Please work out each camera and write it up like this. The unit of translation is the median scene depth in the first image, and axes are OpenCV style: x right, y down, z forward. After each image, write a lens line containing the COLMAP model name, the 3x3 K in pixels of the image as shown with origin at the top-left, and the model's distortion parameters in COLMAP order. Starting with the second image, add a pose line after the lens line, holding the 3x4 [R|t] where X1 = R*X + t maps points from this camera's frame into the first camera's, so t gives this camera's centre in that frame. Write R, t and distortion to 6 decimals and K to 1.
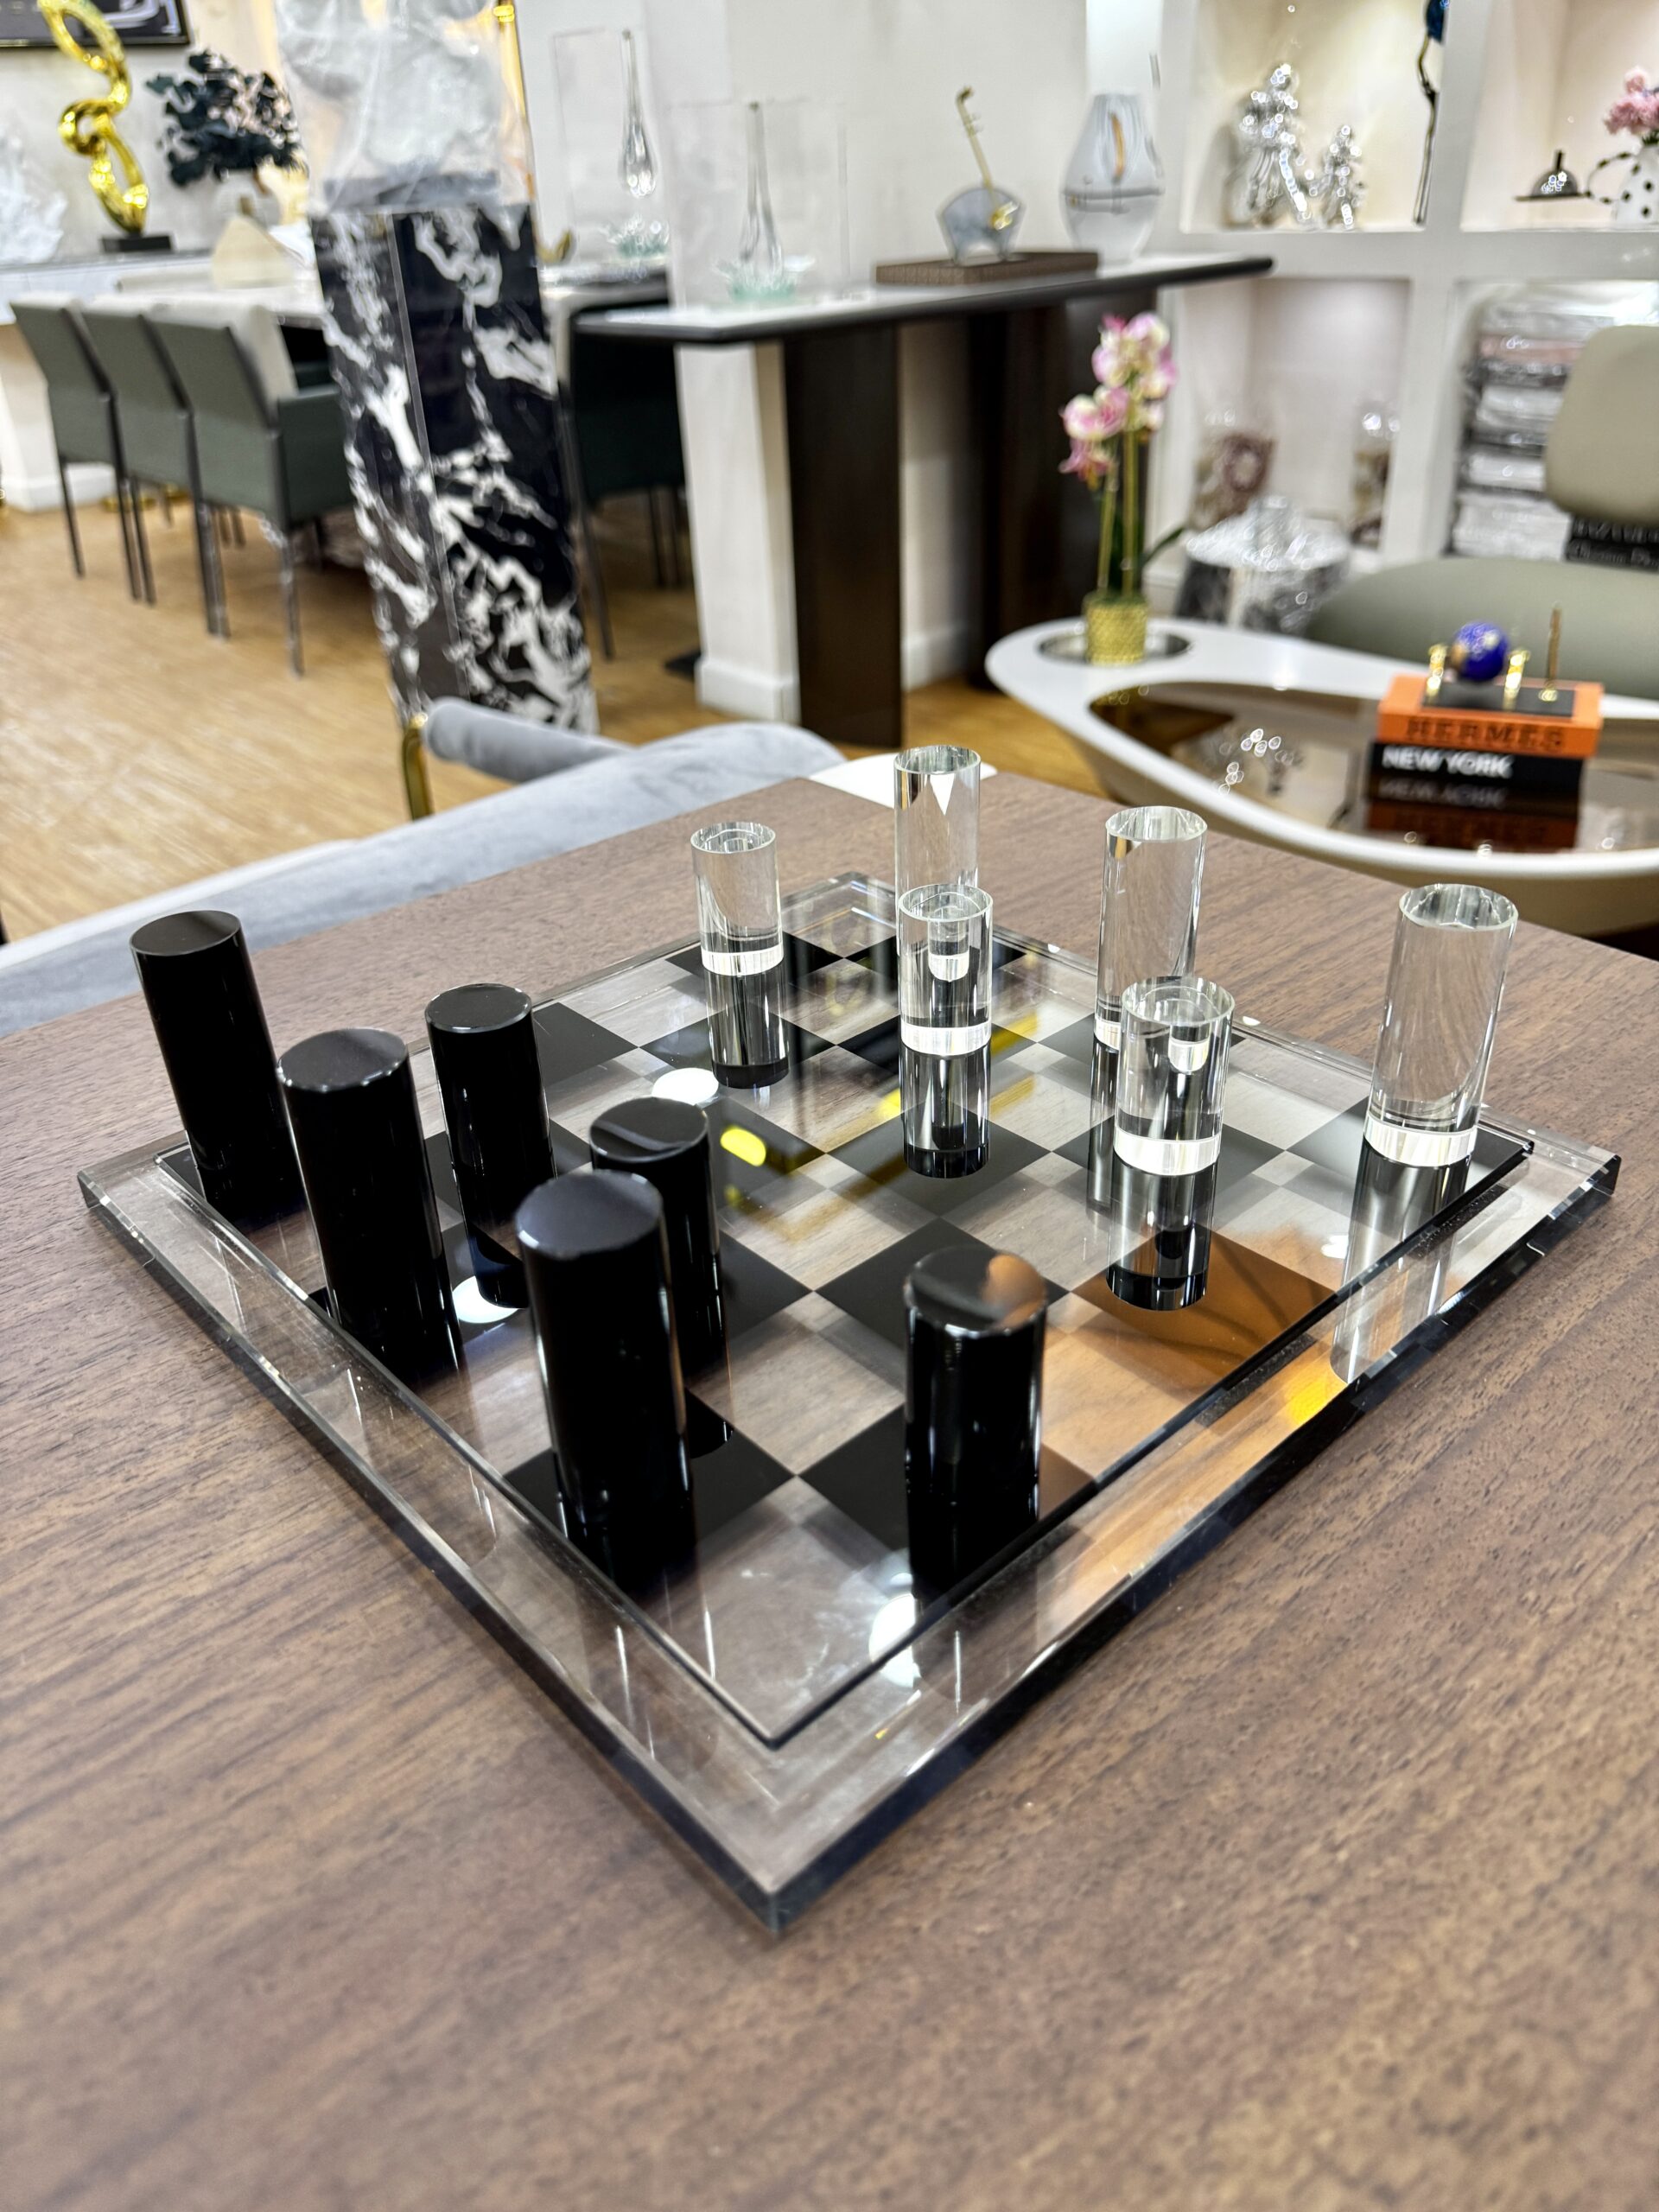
lens RADIAL K [[1591.4, 0, 827.6], [0, 1591.4, 1099.0], [0, 0, 1]] dist [-0.007487, -0.001671]
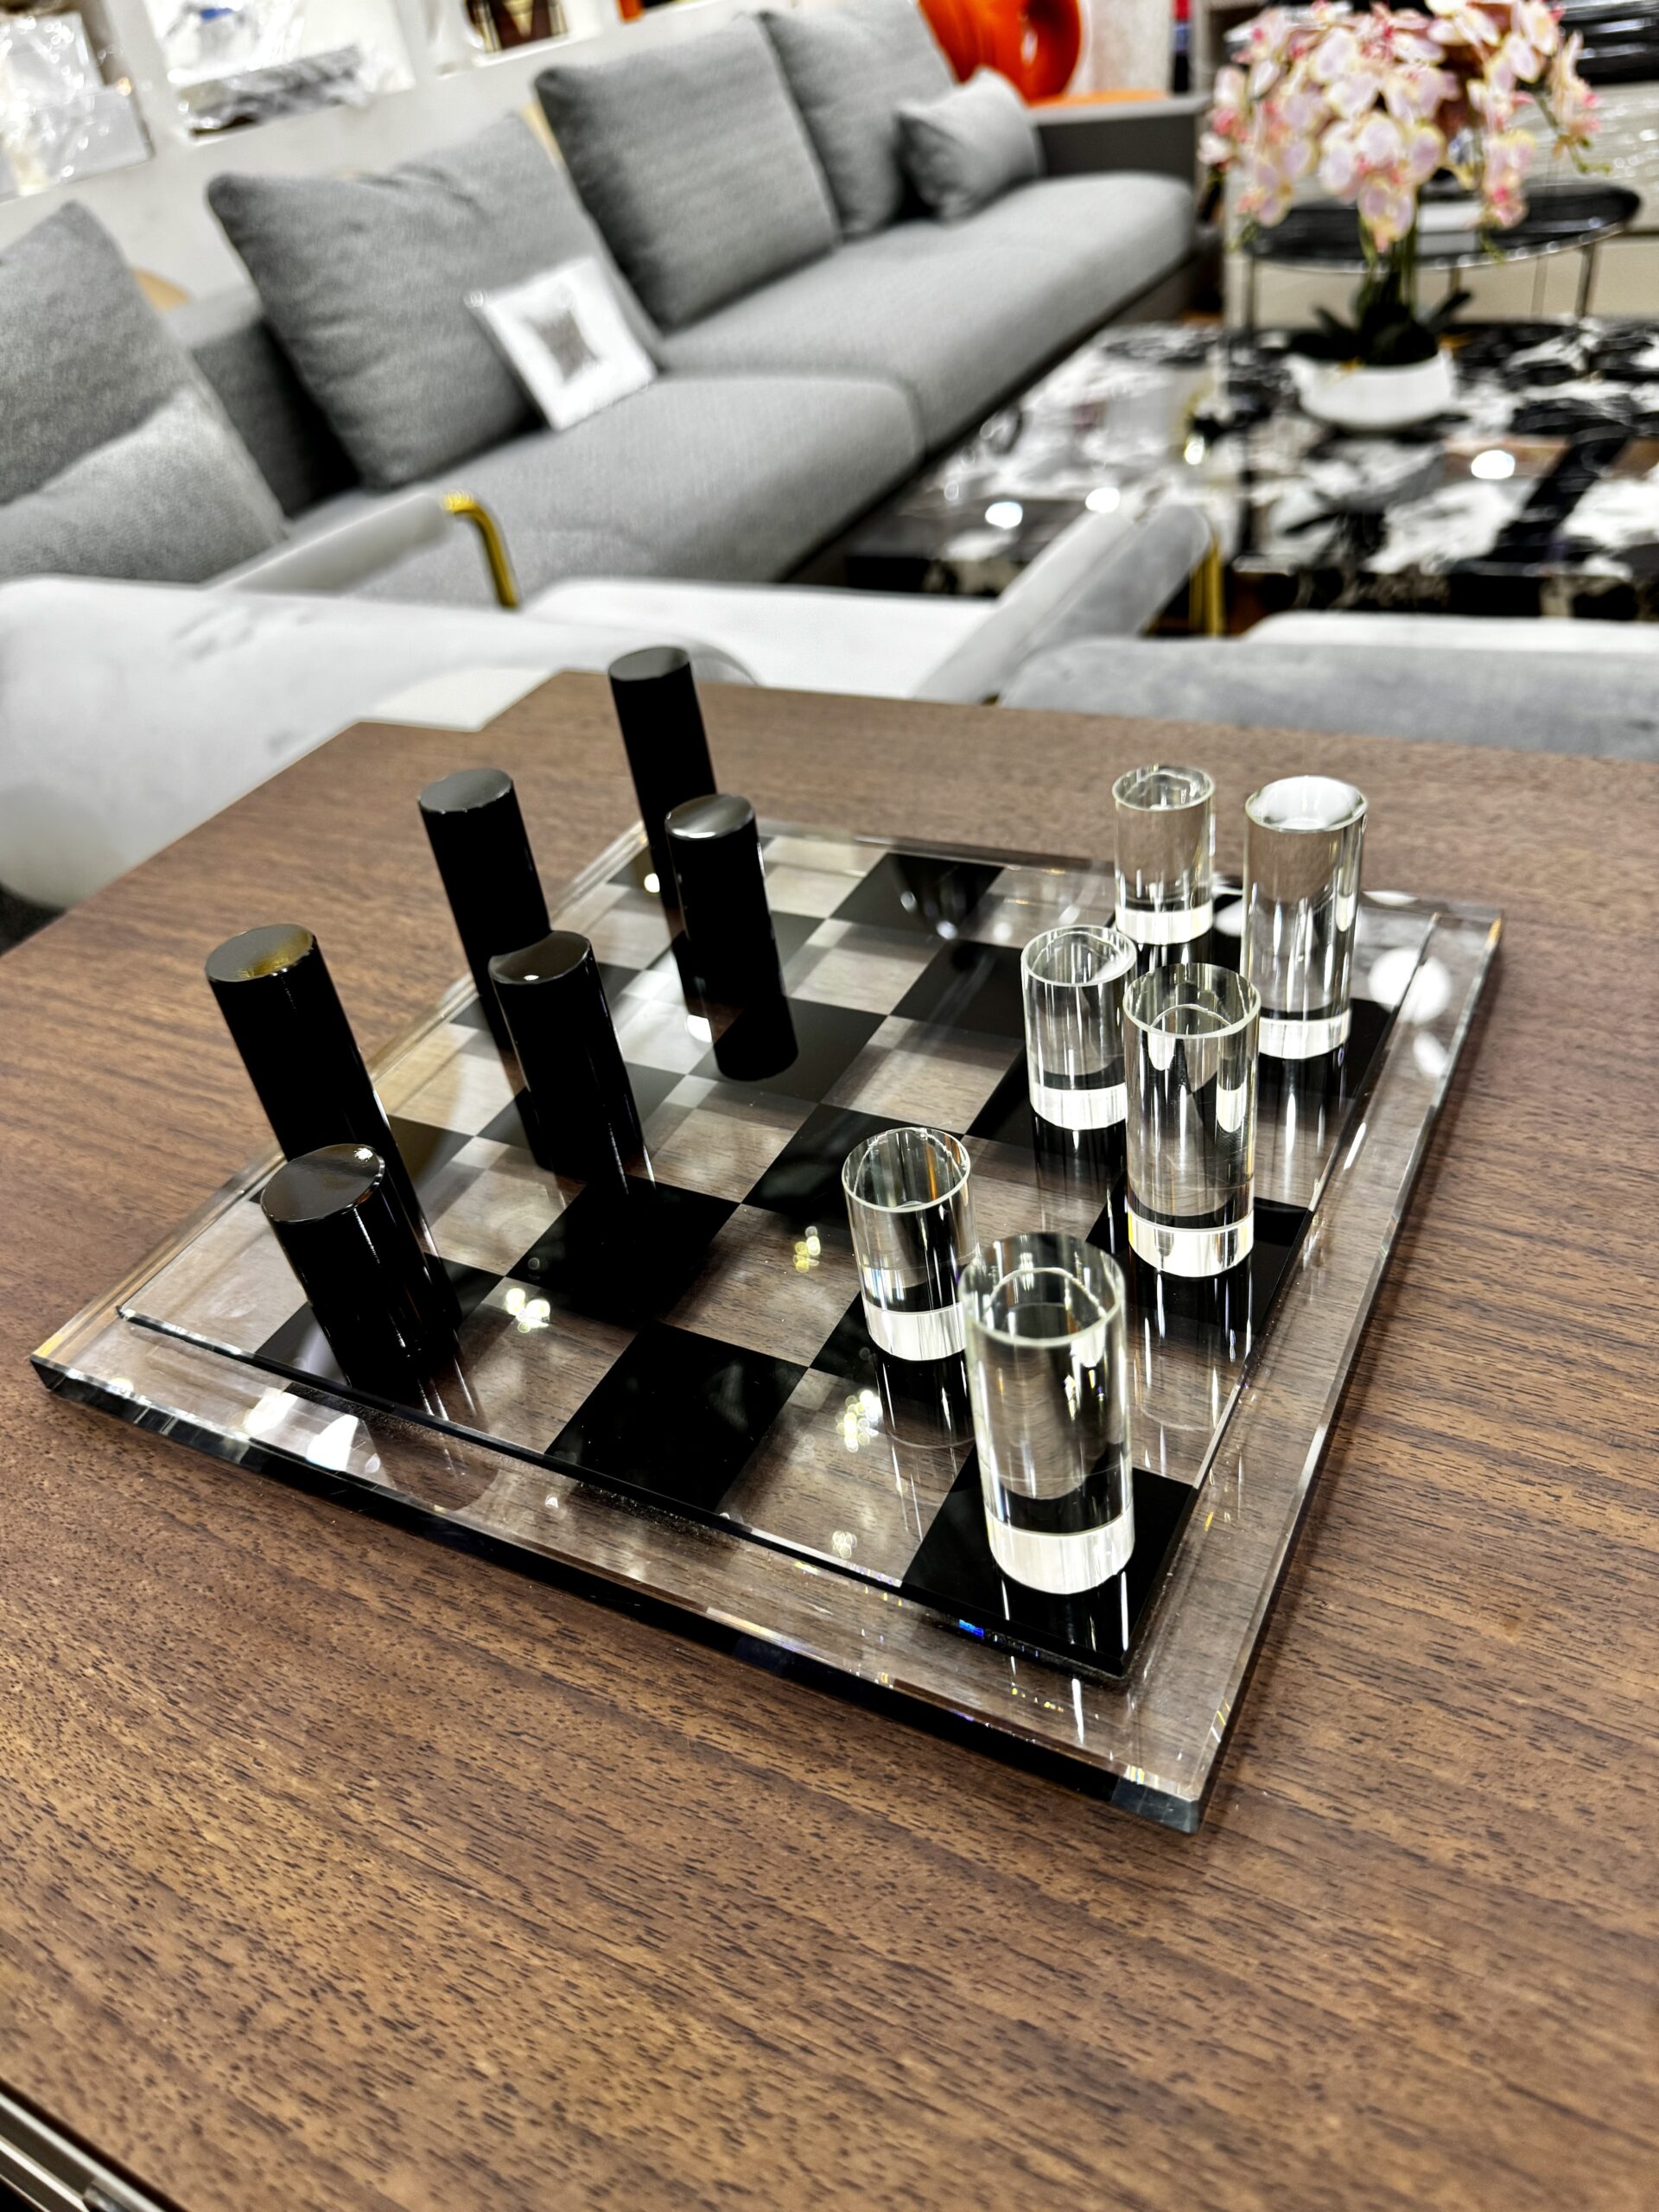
lens RADIAL K [[1591.4, 0, 830.6], [0, 1591.4, 1110.8], [0, 0, 1]] dist [-0.007487, -0.001671]
pose [[0.348691, 0.570248, -0.743796, 1.078826], [-0.365599, 0.813493, 0.452291, -0.600750], [0.862990, 0.114221, 0.492139, 0.738932]]
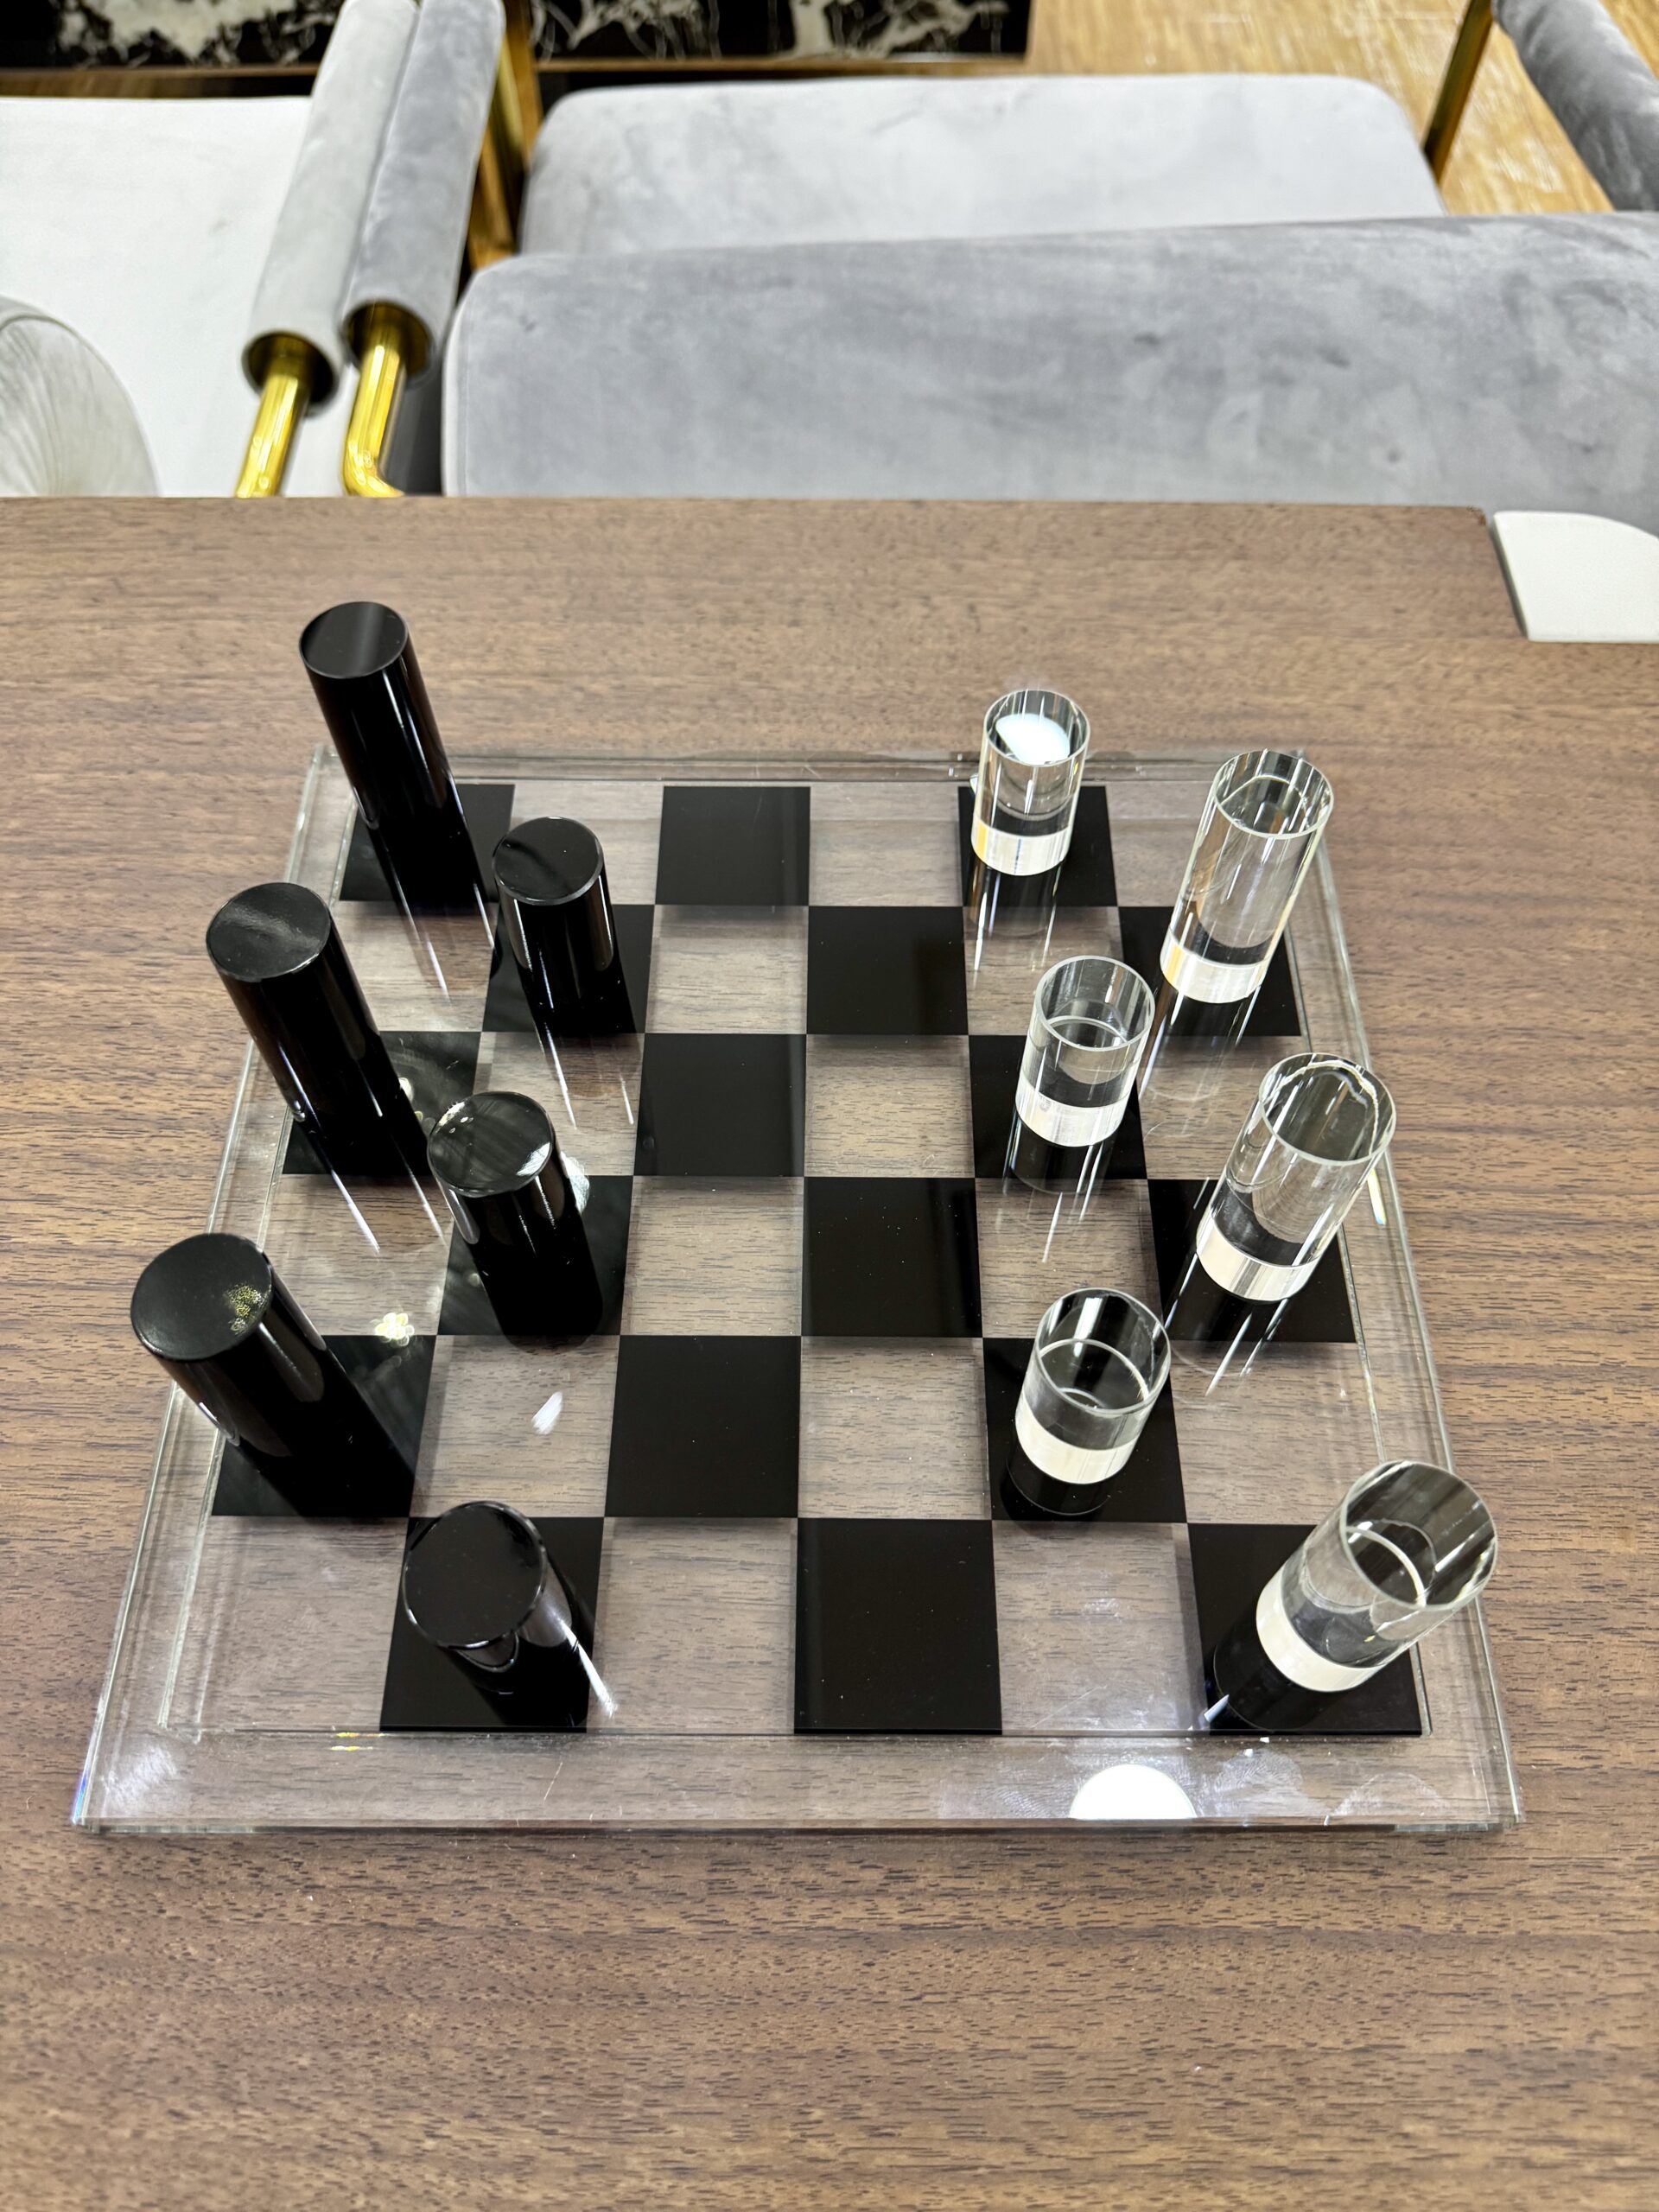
lens RADIAL K [[1591.4, 0, 813.7], [0, 1591.4, 1103.7], [0, 0, 1]] dist [-0.007487, -0.001671]
pose [[0.735278, 0.601914, -0.311553, 0.384202], [-0.371681, 0.742486, 0.557286, -0.740925], [0.566762, -0.293962, 0.769654, 0.434337]]
